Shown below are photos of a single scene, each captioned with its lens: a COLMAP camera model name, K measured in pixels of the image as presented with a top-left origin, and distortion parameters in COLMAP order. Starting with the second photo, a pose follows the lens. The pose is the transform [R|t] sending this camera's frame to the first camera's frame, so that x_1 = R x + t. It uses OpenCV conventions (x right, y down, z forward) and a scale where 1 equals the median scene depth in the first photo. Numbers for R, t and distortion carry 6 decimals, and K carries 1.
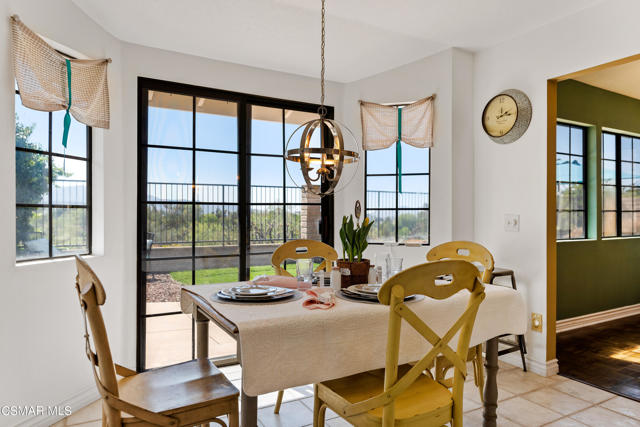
lens RADIAL K [[428.1, 0, 320.0], [0, 428.1, 213.5], [0, 0, 1]] dist [-0.004088, -0.000610]
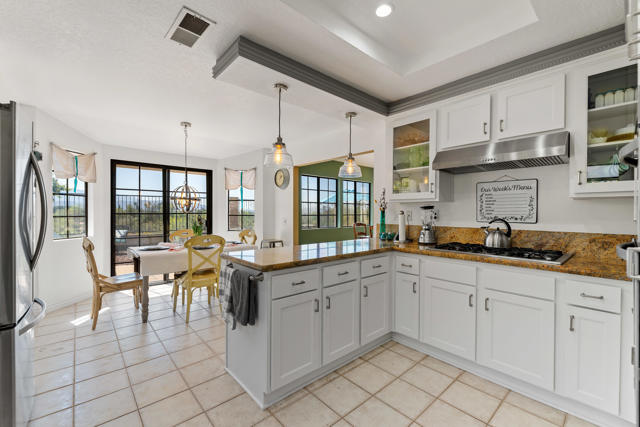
lens RADIAL K [[269.7, 0, 320.0], [0, 269.7, 213.5], [0, 0, 1]] dist [0.001415, -0.000070]
pose [[0.974037, 0.000594, 0.226389, 0.318369], [-0.002496, 0.999964, 0.008115, -0.039640], [-0.226376, -0.008469, 0.974003, -0.624934]]
